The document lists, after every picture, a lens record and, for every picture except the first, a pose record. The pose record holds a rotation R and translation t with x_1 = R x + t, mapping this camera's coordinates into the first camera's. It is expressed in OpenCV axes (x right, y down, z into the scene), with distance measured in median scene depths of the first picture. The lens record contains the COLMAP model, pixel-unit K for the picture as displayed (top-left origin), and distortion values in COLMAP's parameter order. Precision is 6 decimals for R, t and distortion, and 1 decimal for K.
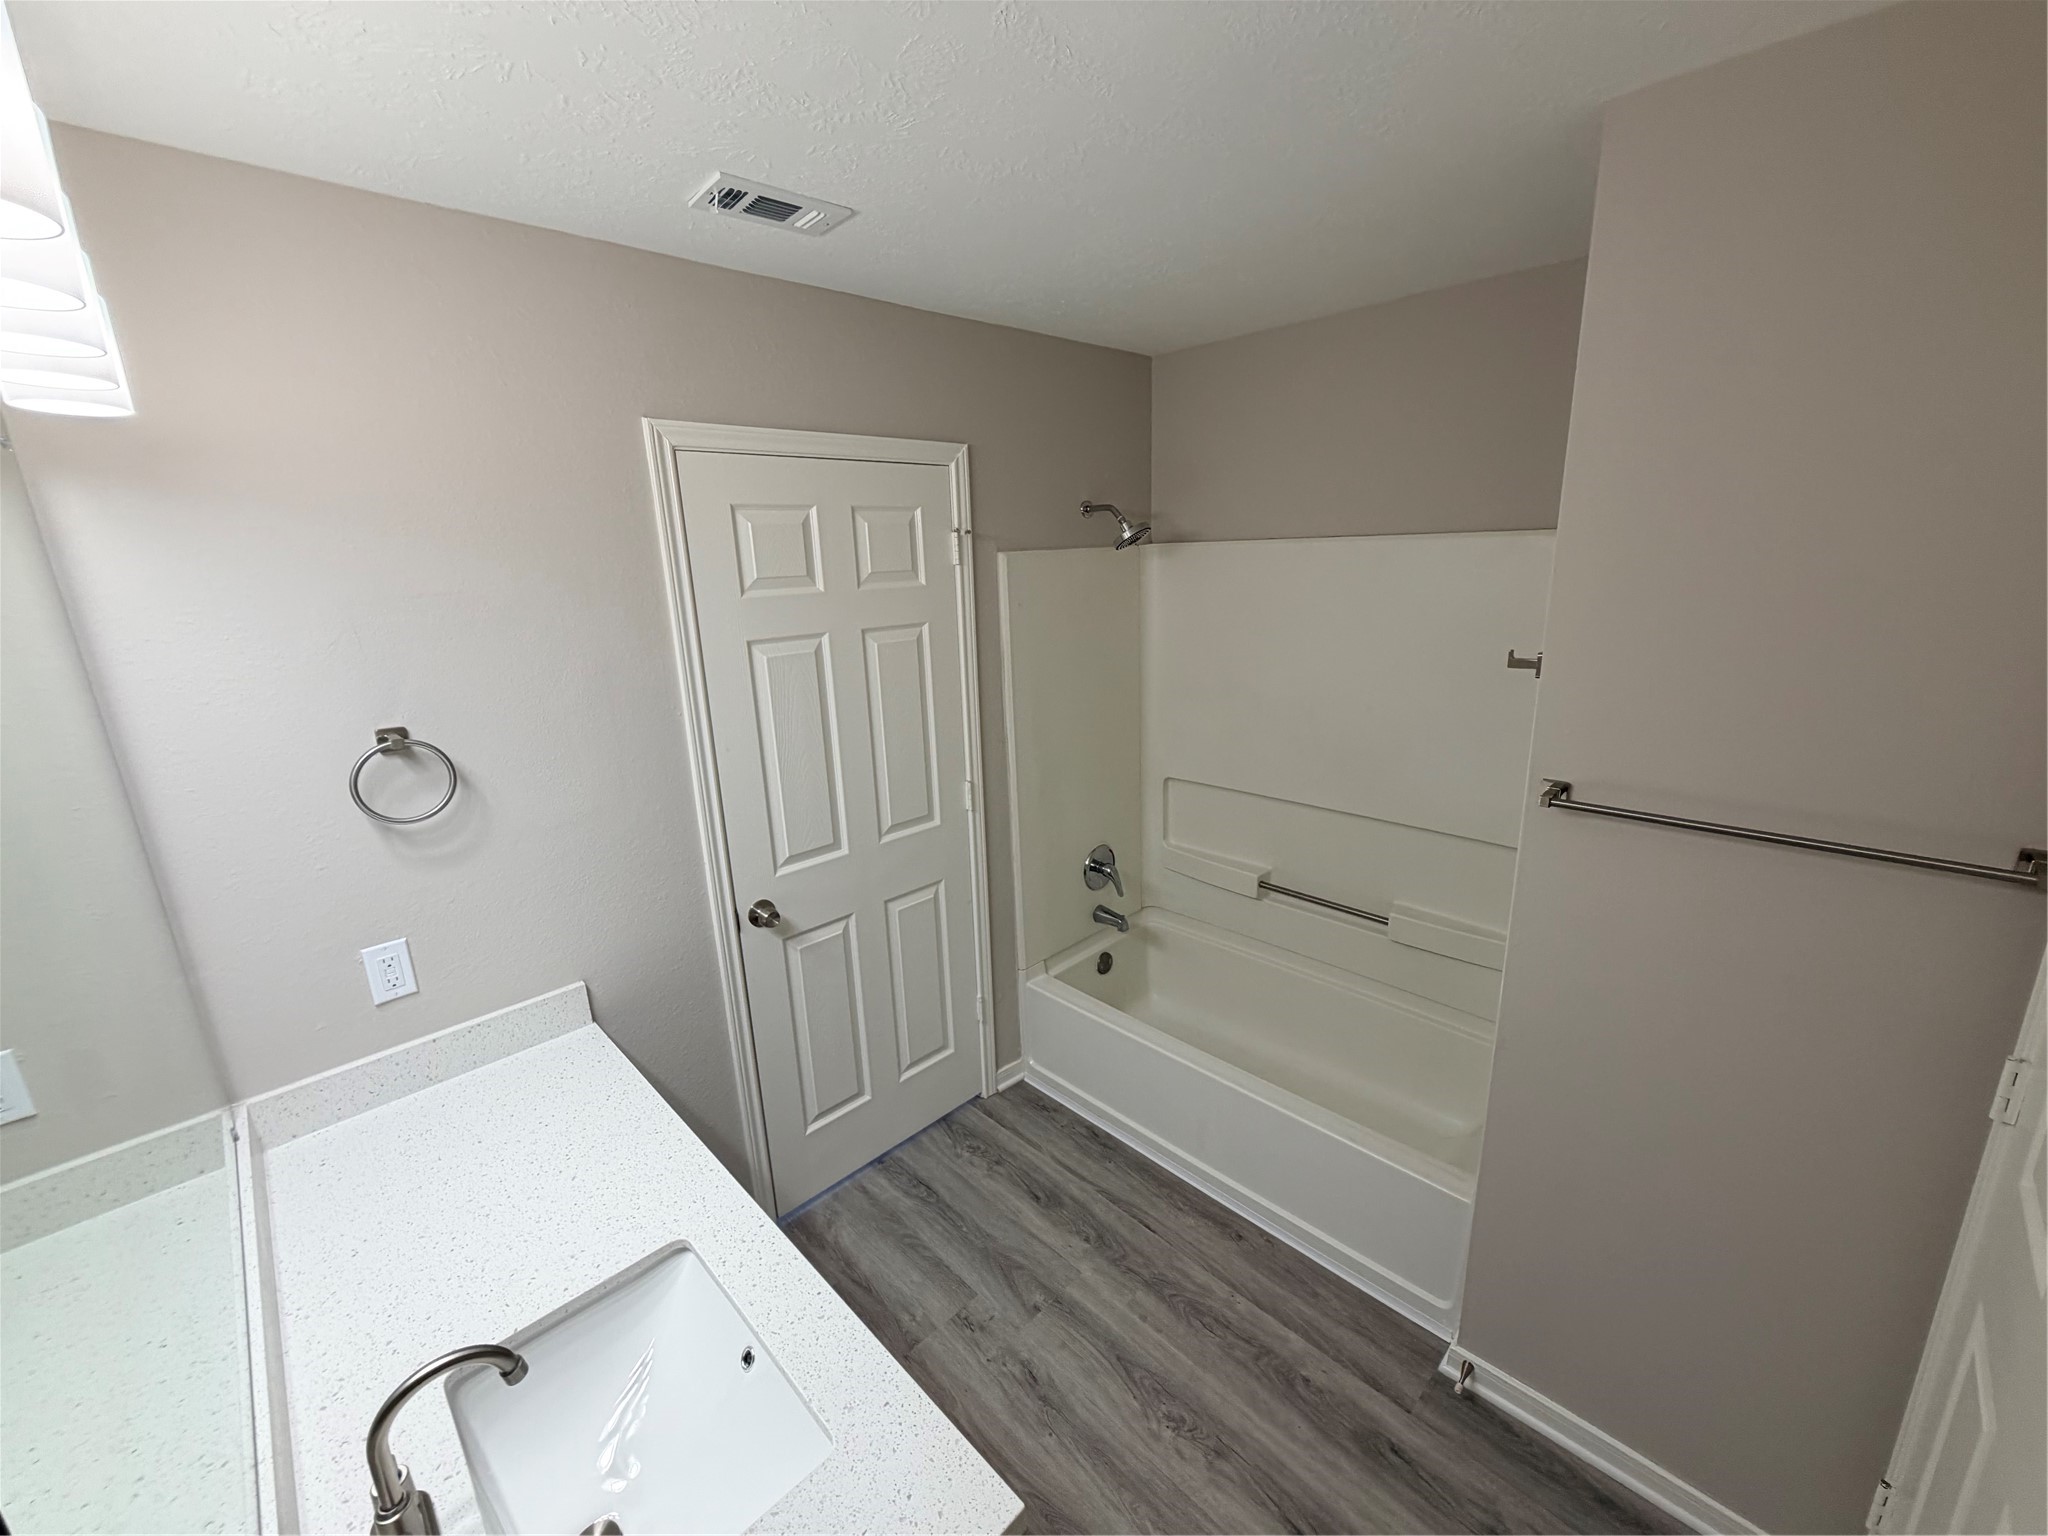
lens RADIAL K [[824.1, 0, 1028.3], [0, 824.1, 760.7], [0, 0, 1]] dist [-0.002823, -0.000112]
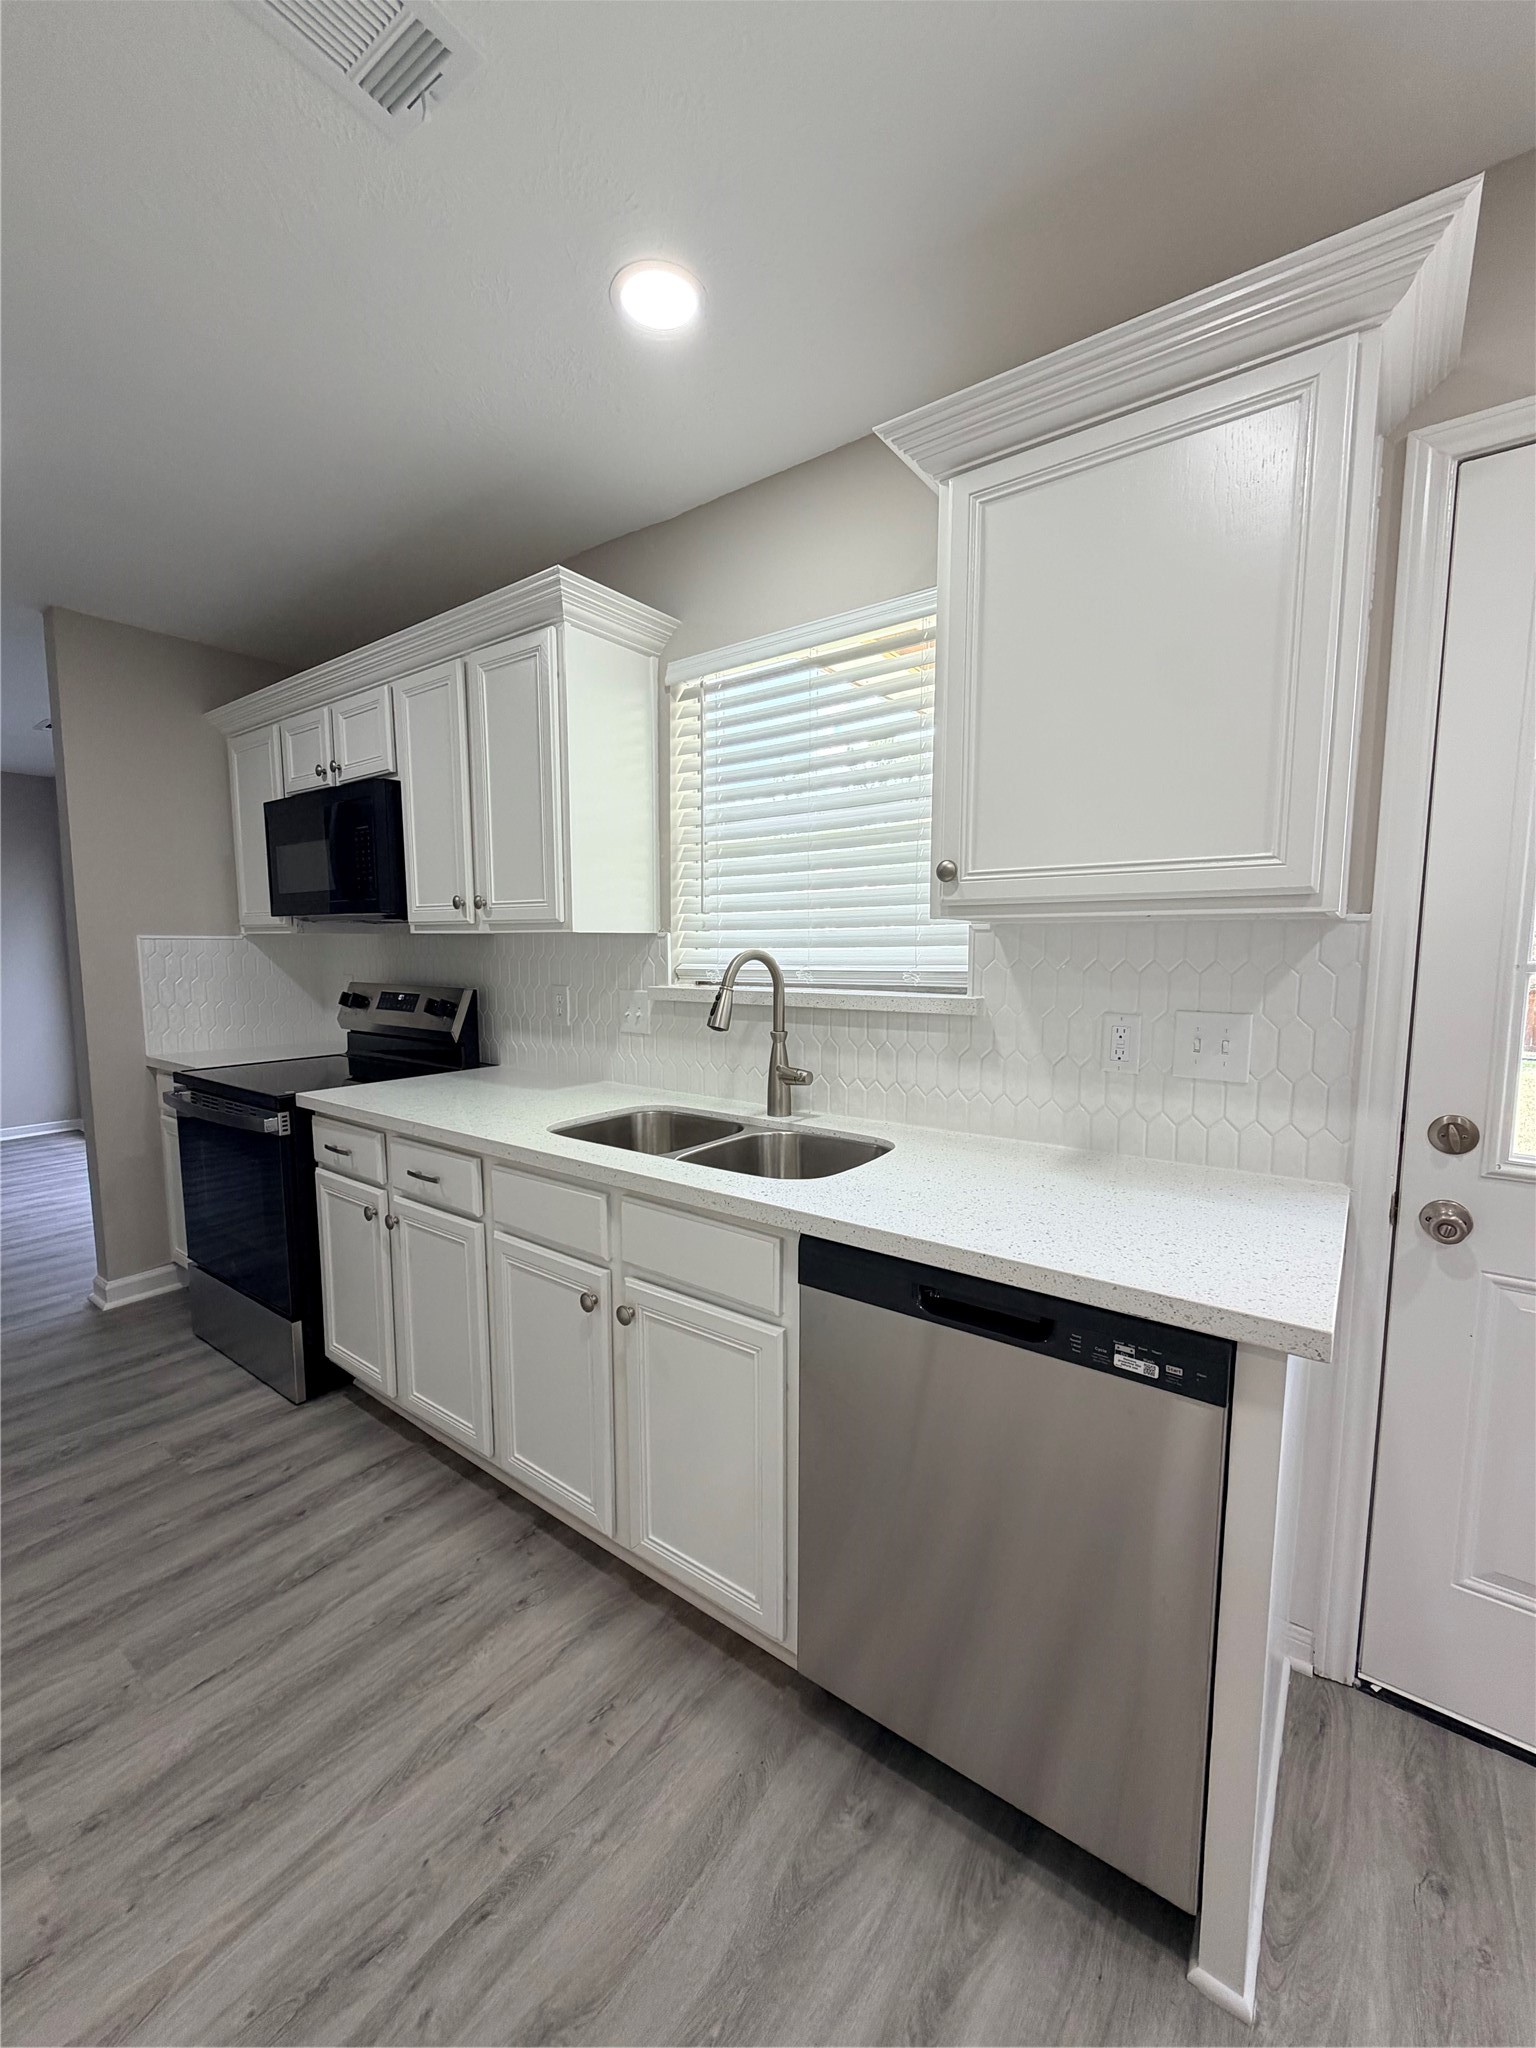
lens RADIAL K [[824.1, 0, 771.4], [0, 824.1, 1031.2], [0, 0, 1]] dist [-0.002823, -0.000112]
pose [[-0.164922, -0.070174, 0.983807, -0.648300], [0.248681, 0.962281, 0.110326, 0.182188], [-0.954441, 0.262850, -0.141250, 0.484796]]
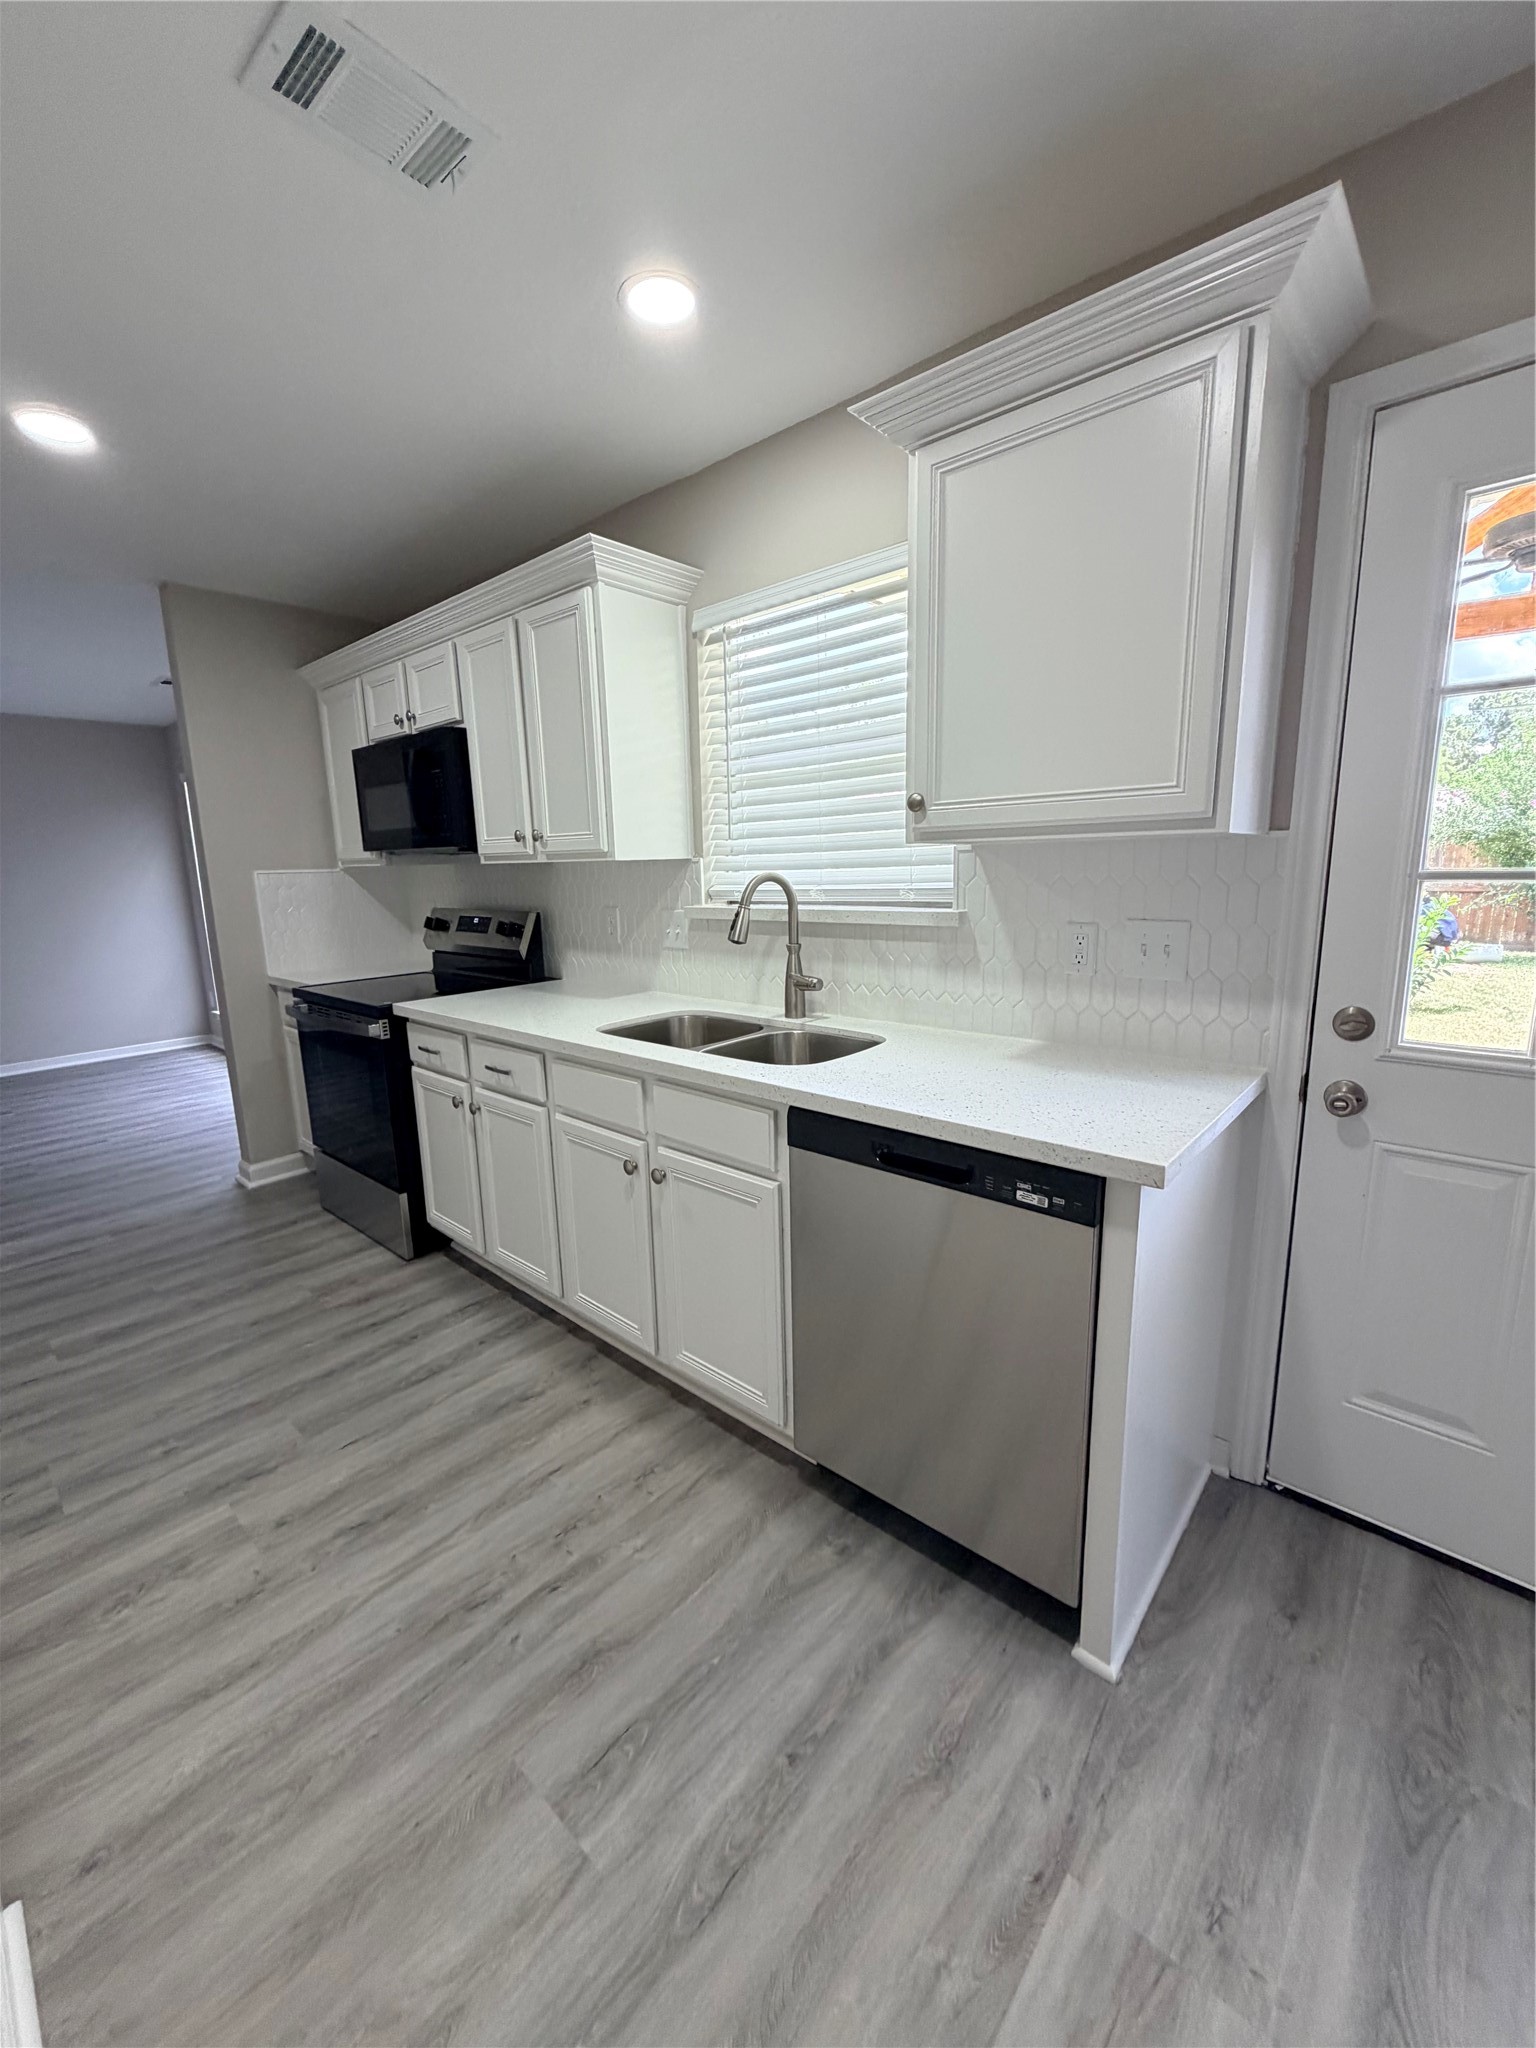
lens RADIAL K [[824.1, 0, 762.7], [0, 824.1, 1020.7], [0, 0, 1]] dist [-0.002823, -0.000112]
pose [[-0.070539, -0.152833, 0.985731, -0.807888], [0.271767, 0.947866, 0.166410, 0.193825], [-0.959775, 0.279627, -0.025326, 0.432695]]
